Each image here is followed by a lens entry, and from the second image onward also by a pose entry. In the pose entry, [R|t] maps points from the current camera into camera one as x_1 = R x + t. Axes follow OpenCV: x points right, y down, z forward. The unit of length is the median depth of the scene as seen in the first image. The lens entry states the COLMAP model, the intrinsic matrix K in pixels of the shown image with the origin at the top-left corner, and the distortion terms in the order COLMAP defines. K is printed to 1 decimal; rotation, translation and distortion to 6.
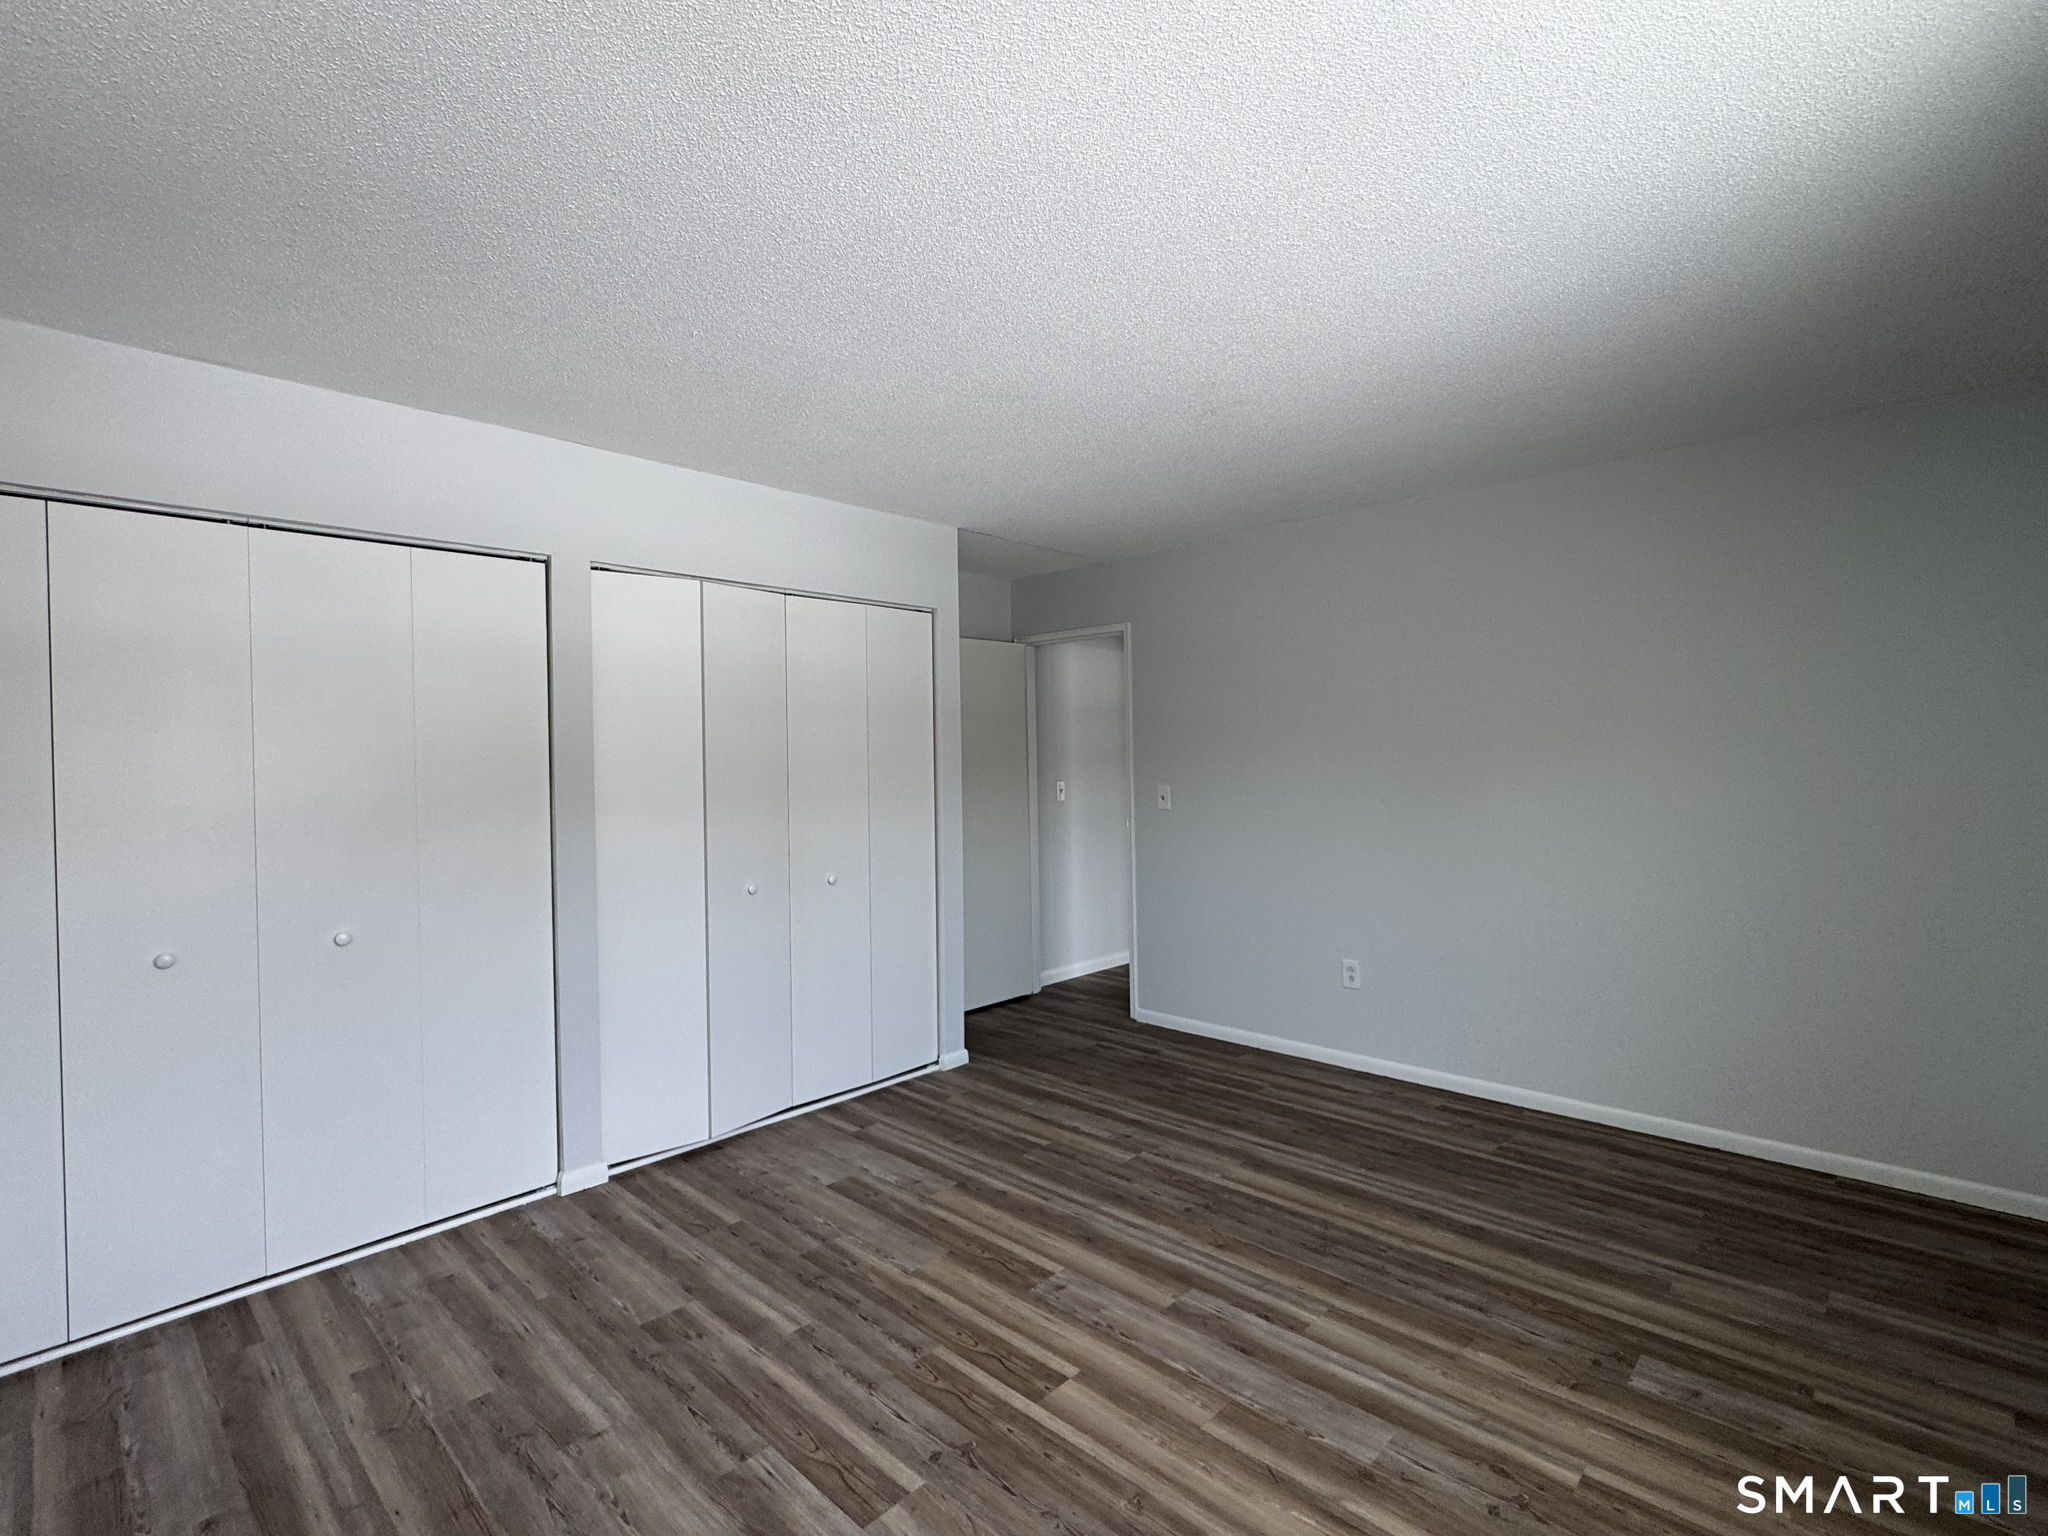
lens RADIAL K [[952.1, 0, 1028.7], [0, 952.1, 763.6], [0, 0, 1]] dist [-0.002435, 0.000357]
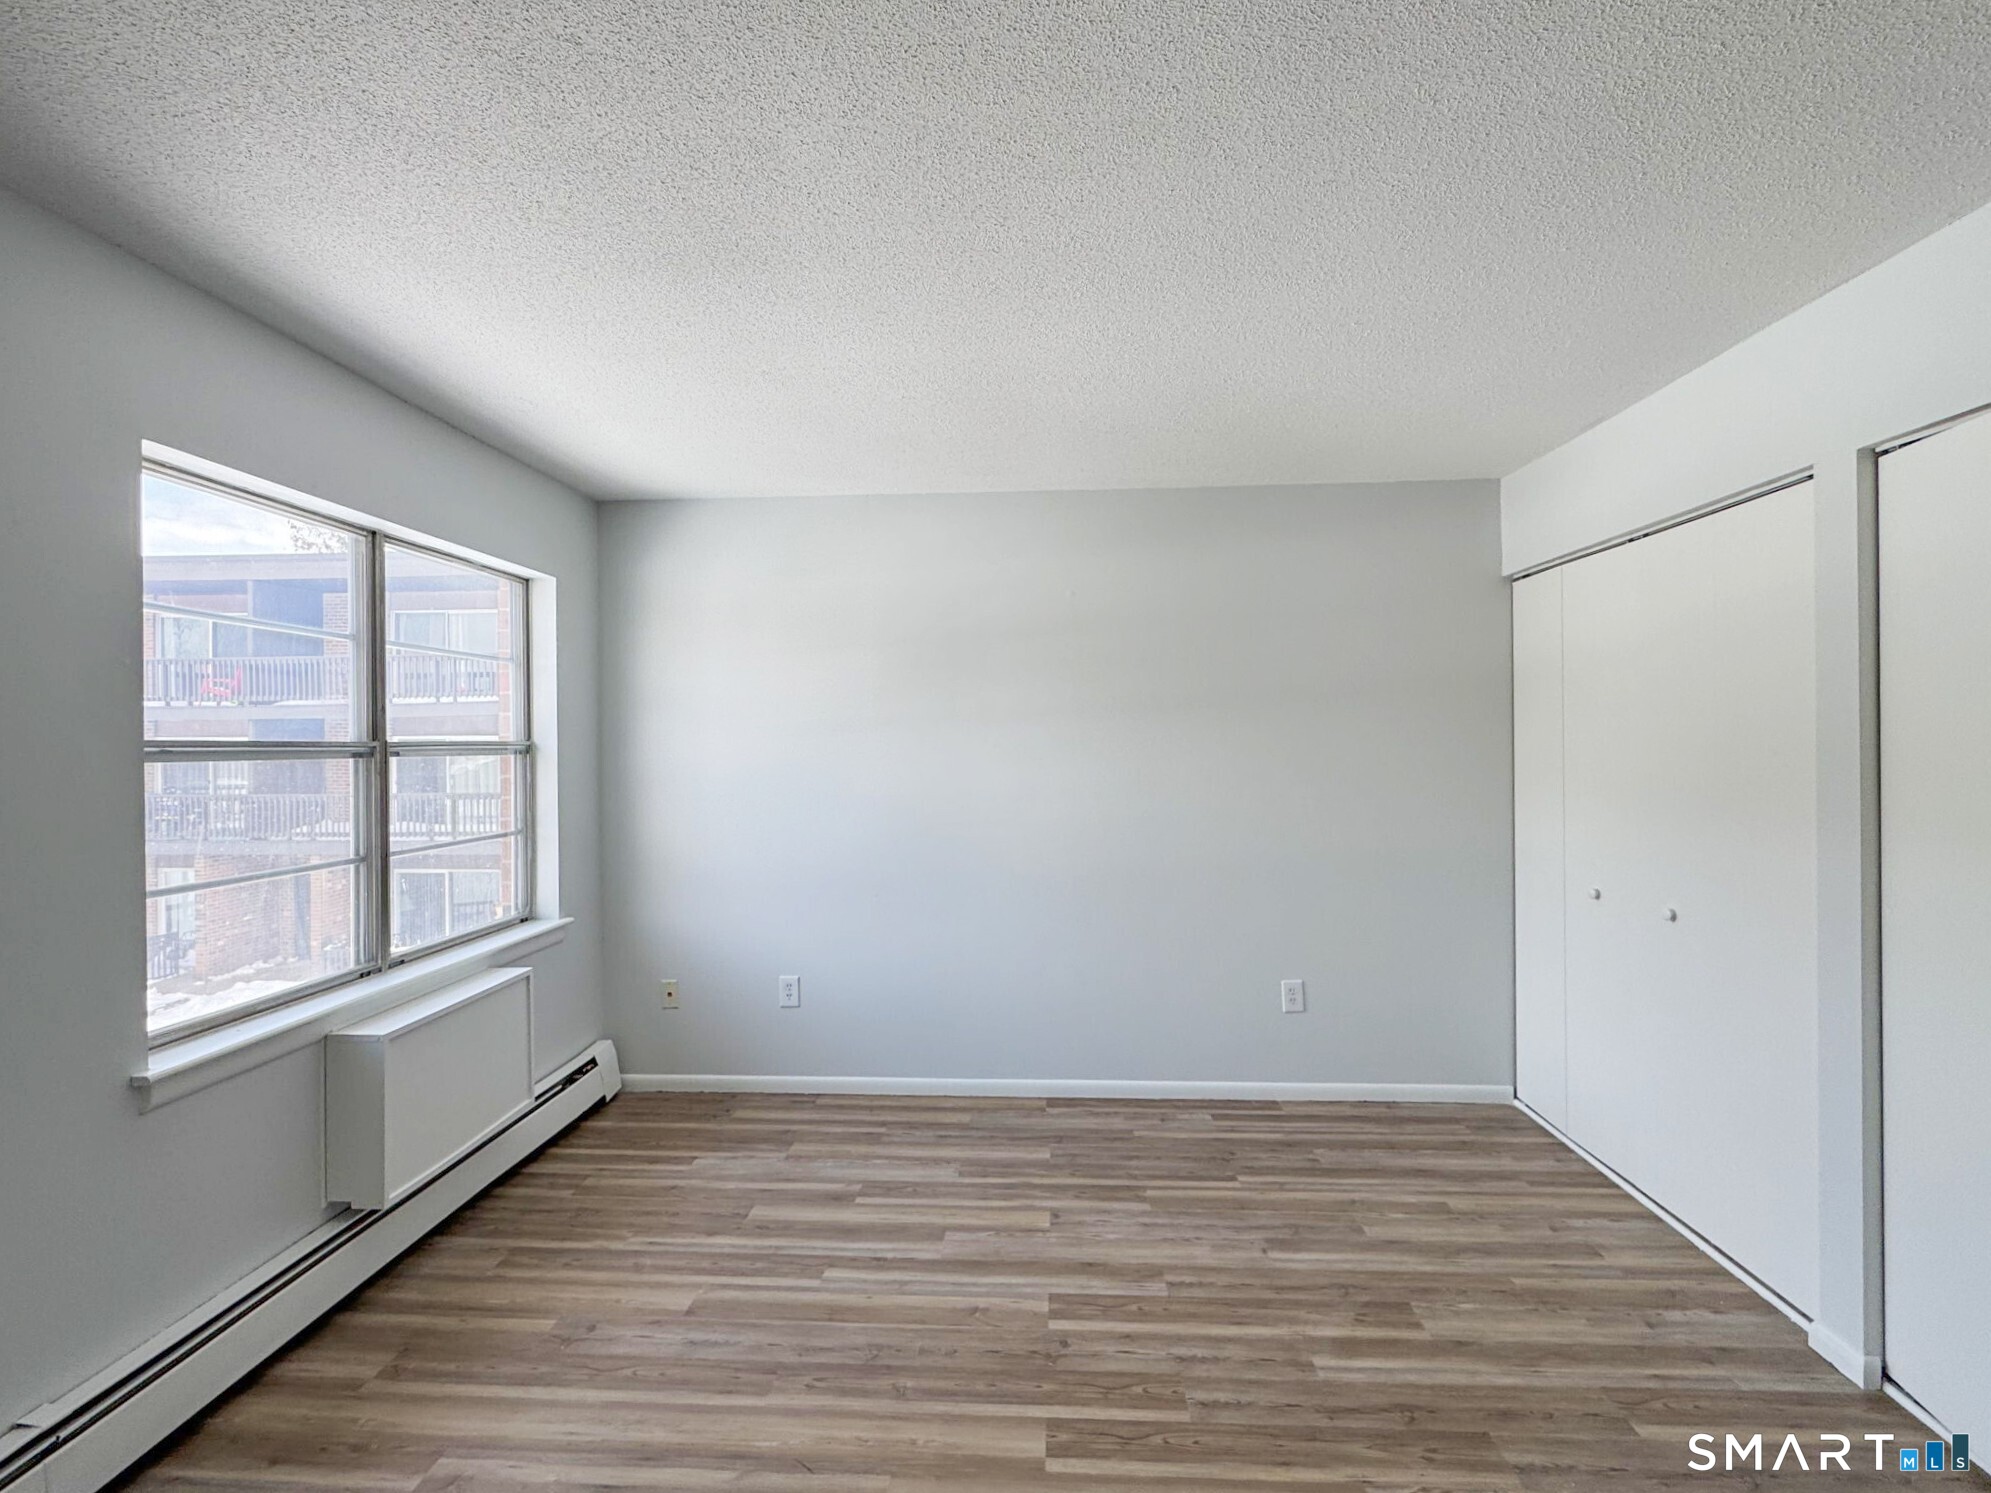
lens RADIAL K [[956.8, 0, 993.1], [0, 956.8, 744.3], [0, 0, 1]] dist [-0.001232, 0.000470]
pose [[-0.767020, 0.024254, -0.641165, 0.499167], [0.014195, 0.999682, 0.020835, -0.033465], [0.641467, 0.006879, -0.767120, 1.286861]]
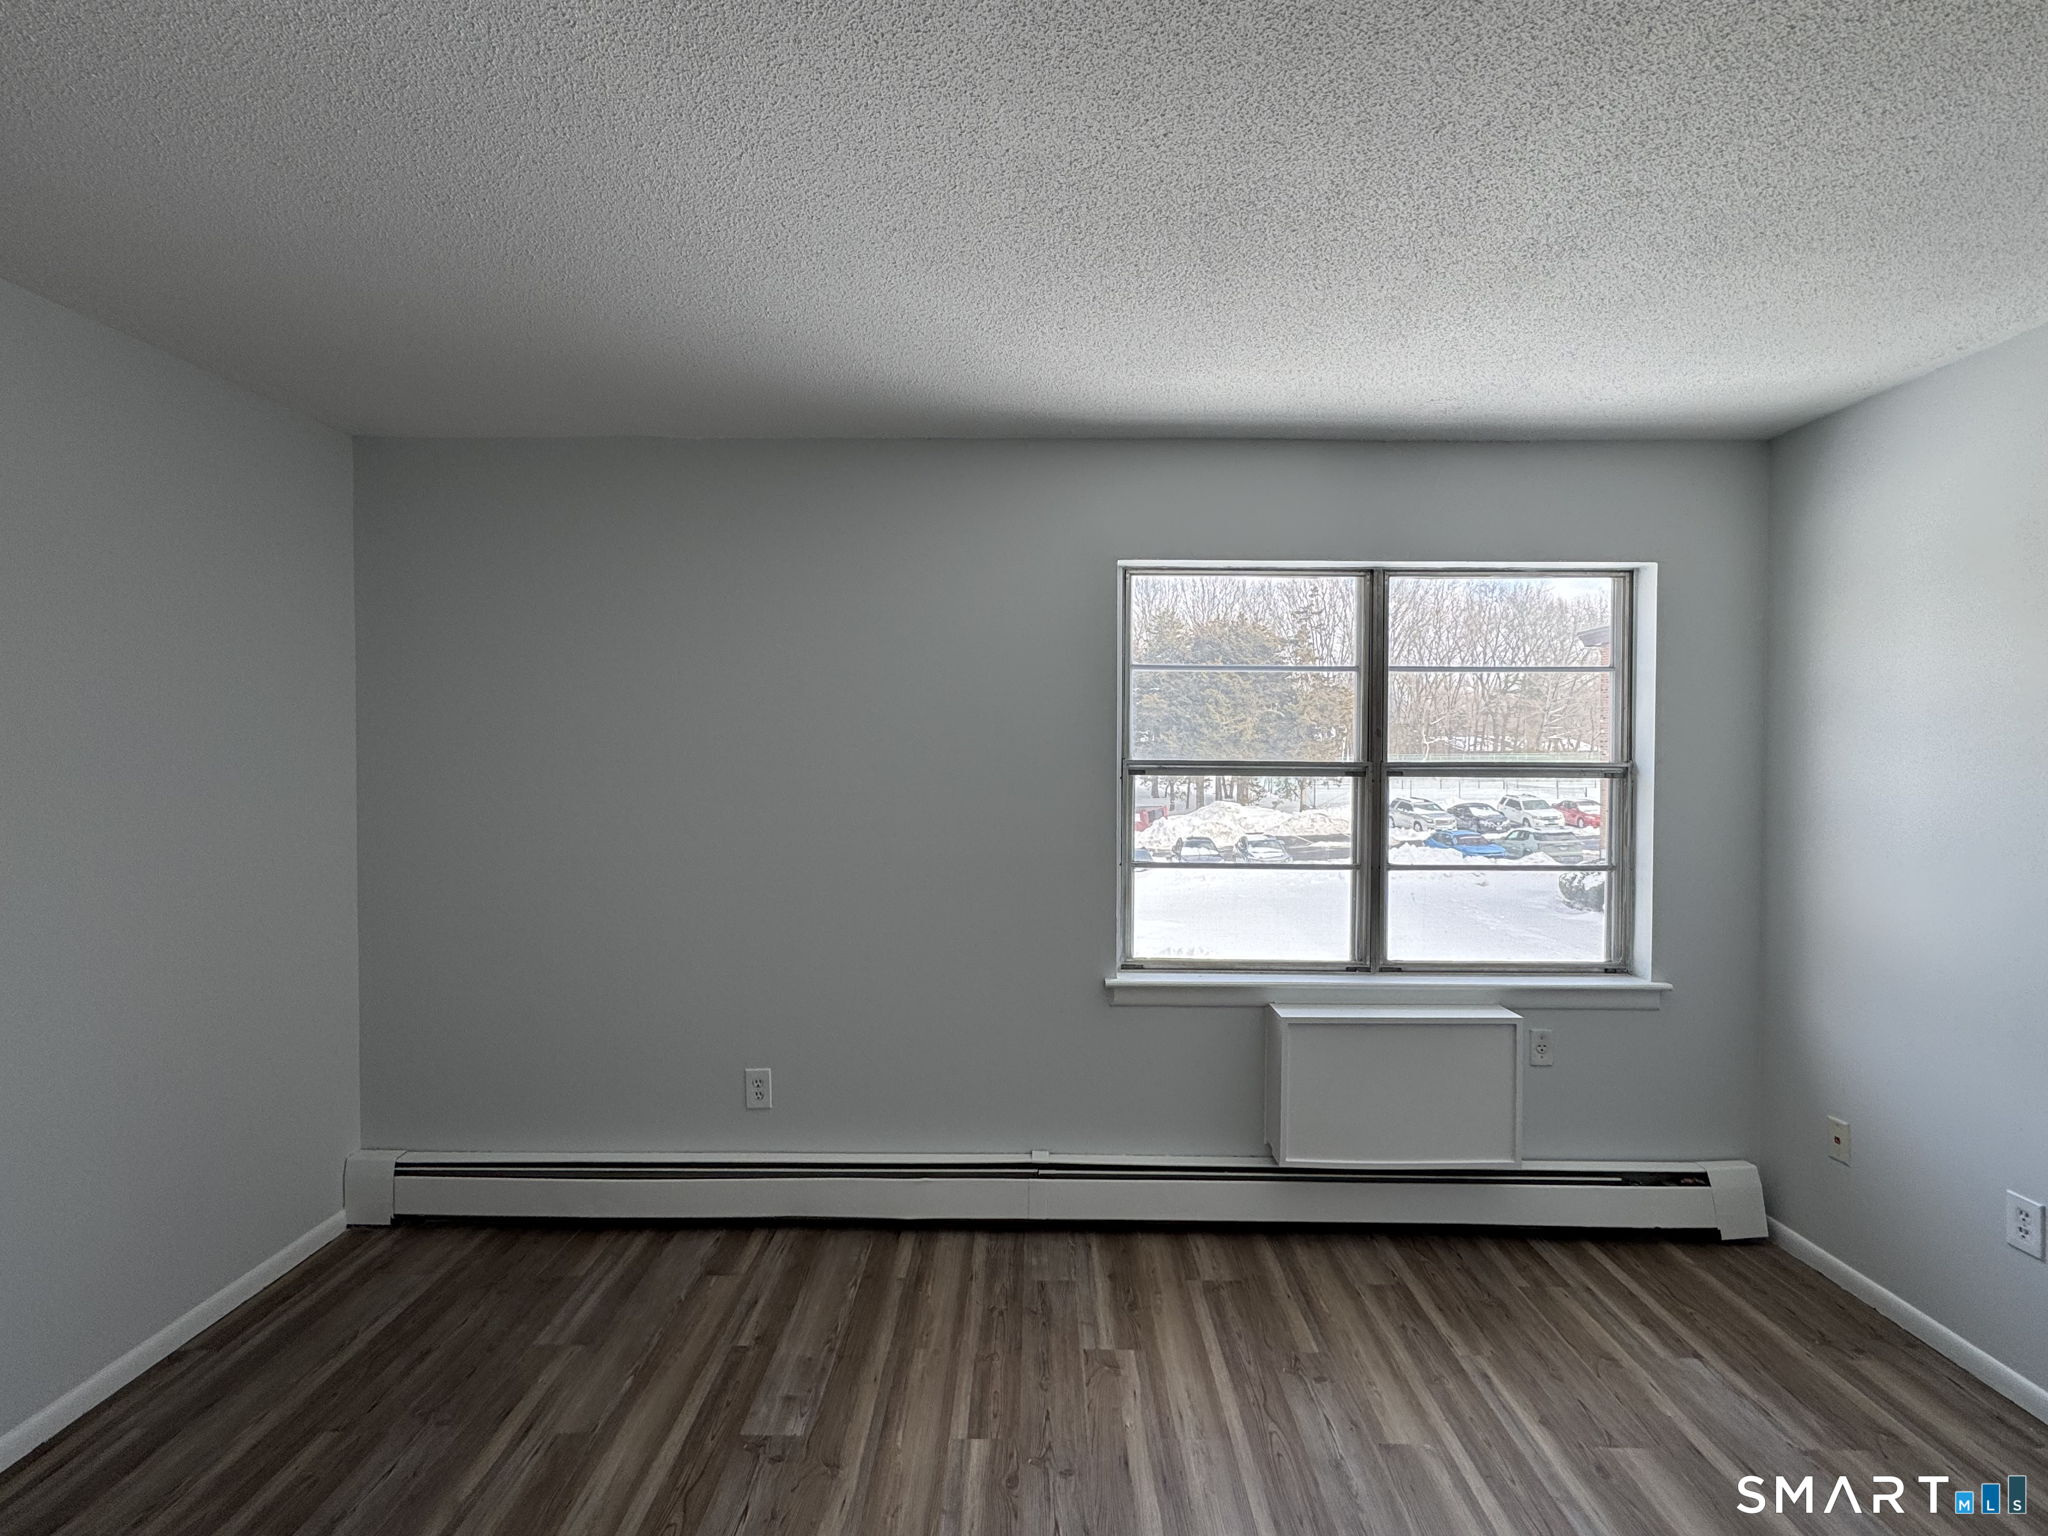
lens RADIAL K [[958.1, 0, 1016.9], [0, 958.1, 762.9], [0, 0, 1]] dist [-0.000749, -0.000280]
pose [[-0.673519, -0.000032, 0.739169, -0.196821], [0.014888, 0.999797, 0.013609, -0.044660], [-0.739020, 0.020171, -0.673382, 1.140916]]
